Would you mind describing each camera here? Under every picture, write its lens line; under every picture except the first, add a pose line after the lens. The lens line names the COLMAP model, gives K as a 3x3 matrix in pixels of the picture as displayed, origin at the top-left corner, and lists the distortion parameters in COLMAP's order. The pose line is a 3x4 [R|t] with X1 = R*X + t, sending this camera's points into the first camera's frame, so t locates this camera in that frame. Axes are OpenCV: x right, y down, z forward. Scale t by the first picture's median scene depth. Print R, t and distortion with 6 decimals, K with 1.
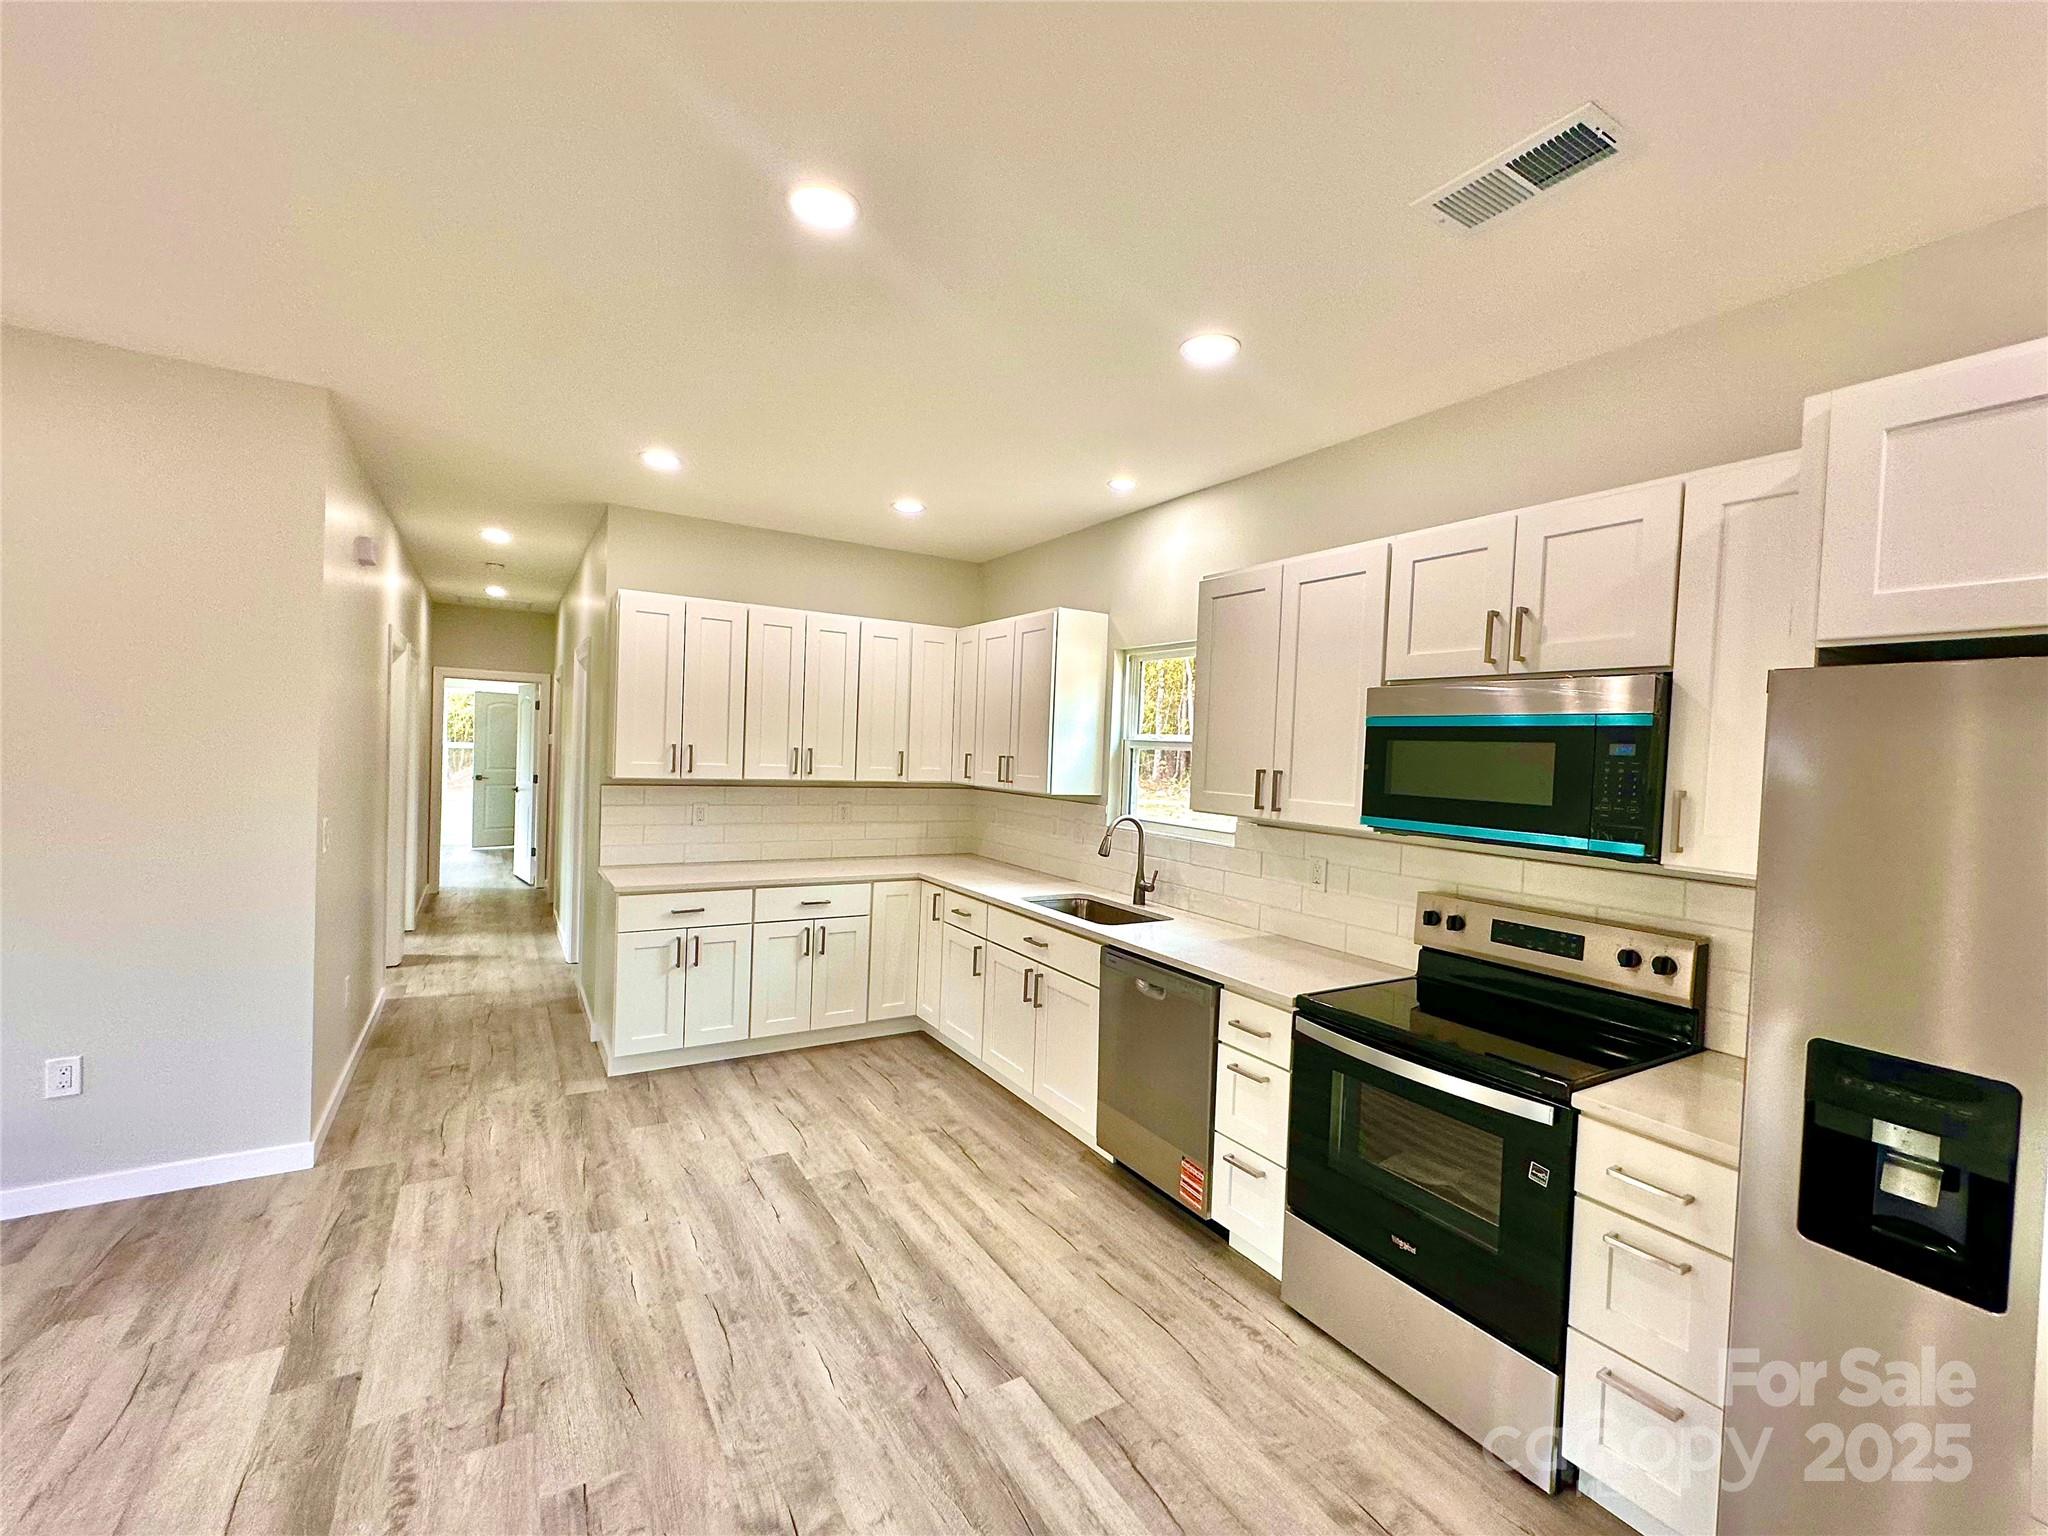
lens RADIAL K [[865.0, 0, 1020.5], [0, 865.0, 770.7], [0, 0, 1]] dist [-0.007040, 0.001937]
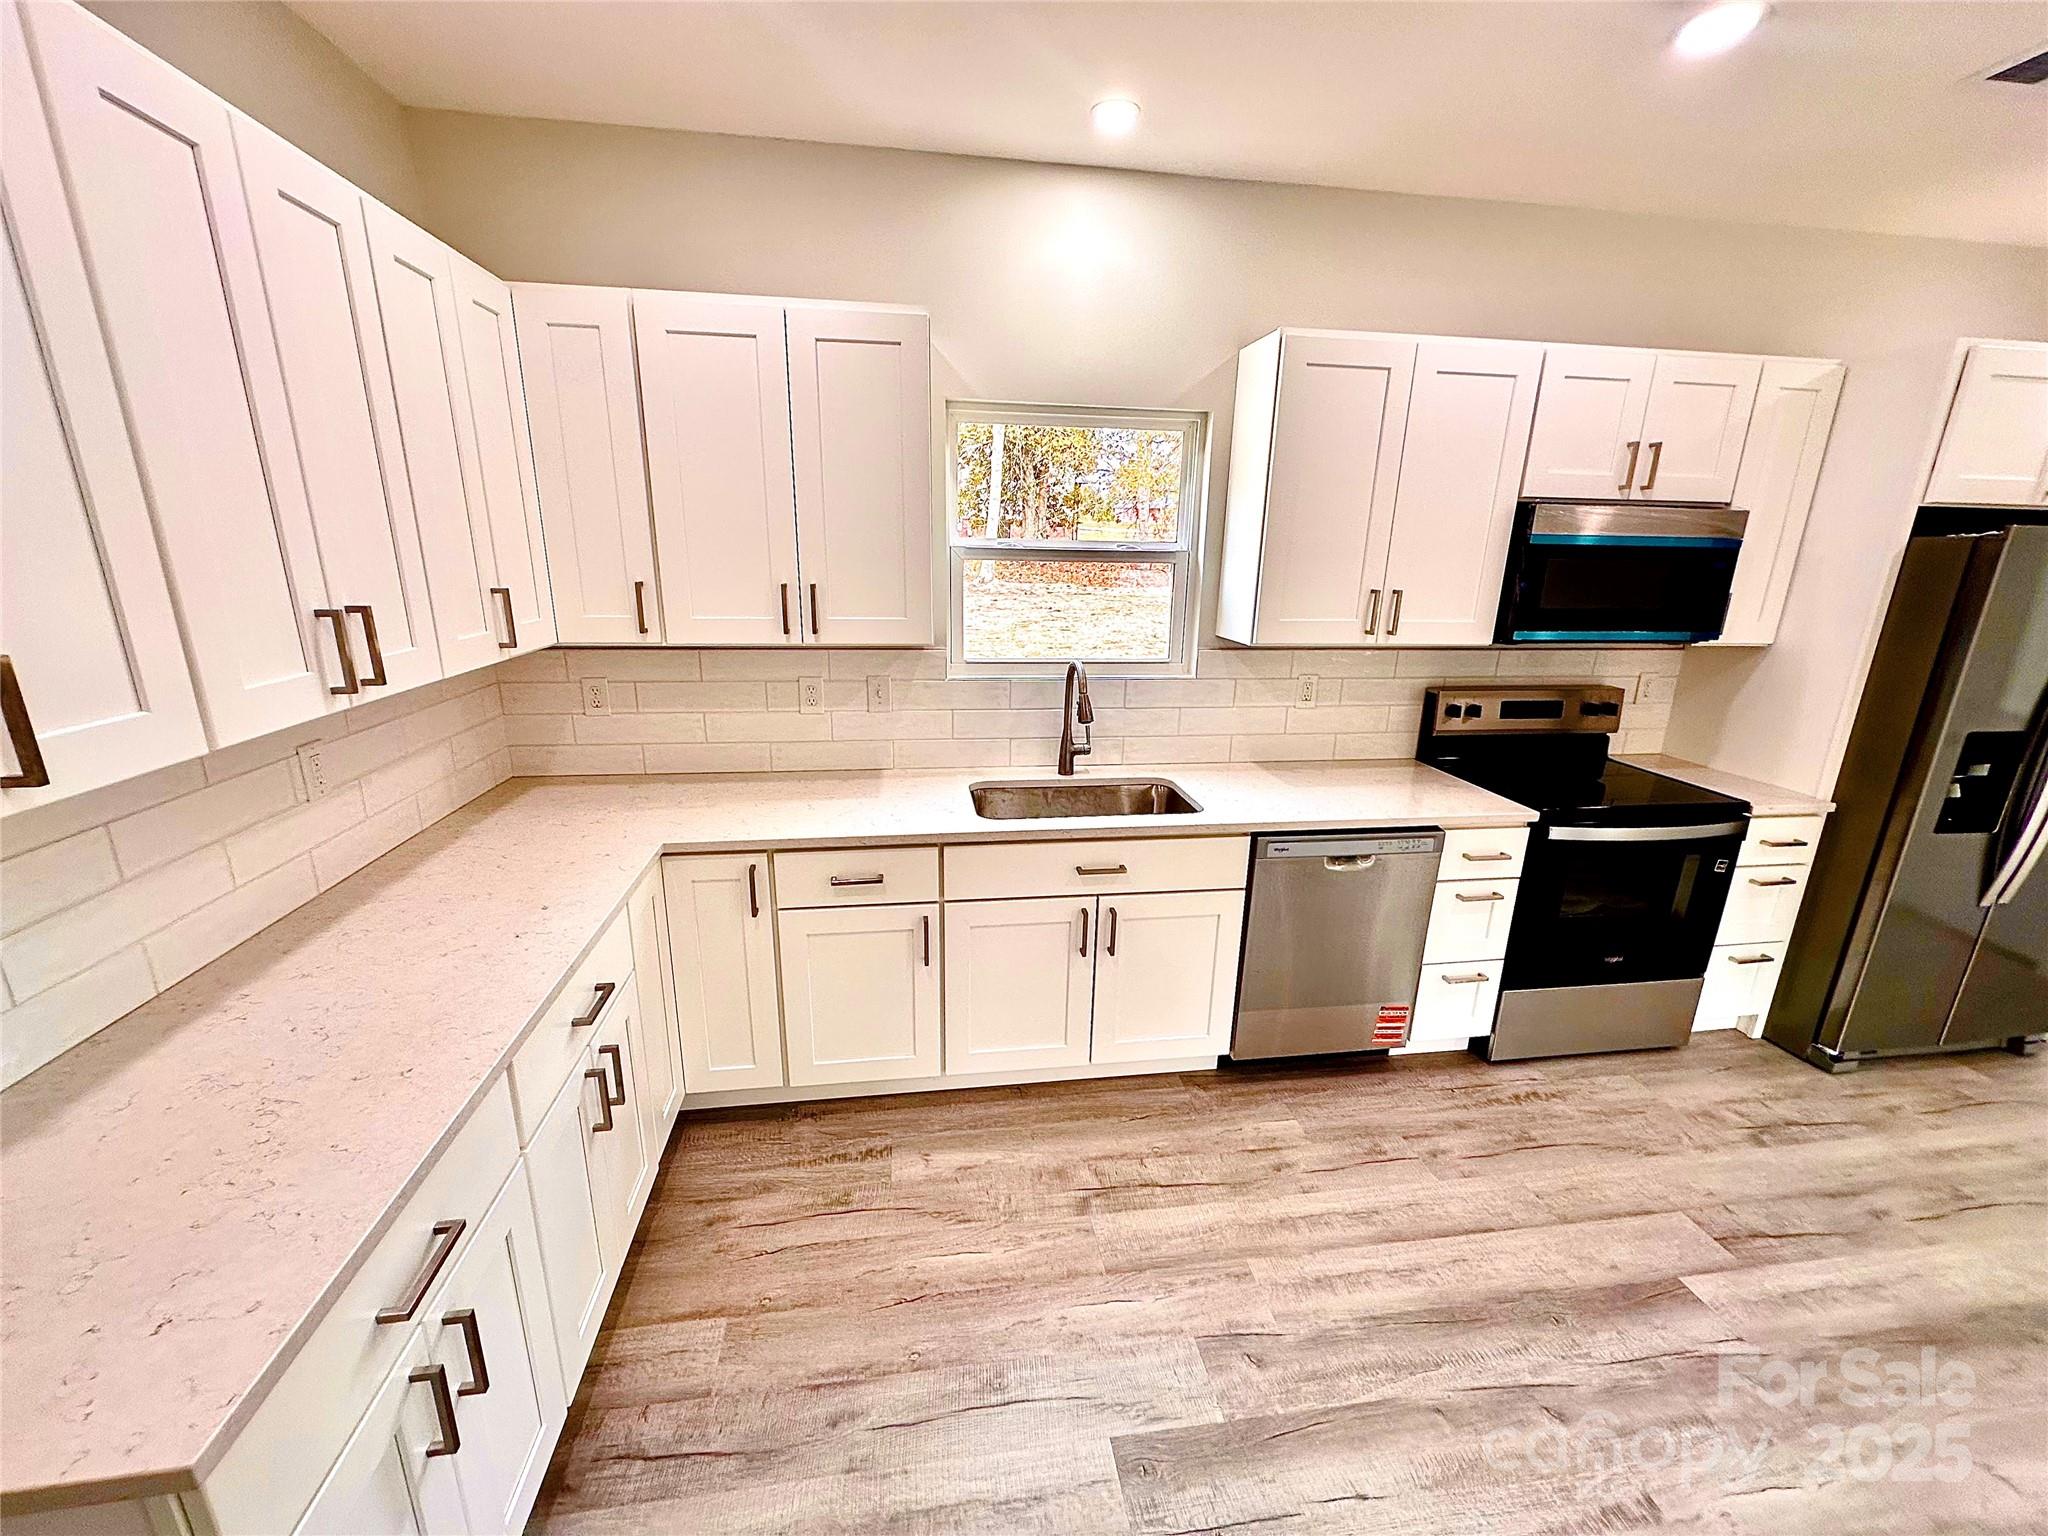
lens RADIAL K [[811.4, 0, 1020.0], [0, 811.4, 767.9], [0, 0, 1]] dist [-0.000131, -0.000197]
pose [[0.394299, -0.277391, 0.876118, -0.667749], [0.021689, 0.955900, 0.292890, -0.080810], [-0.918726, -0.096484, 0.382927, 1.012143]]
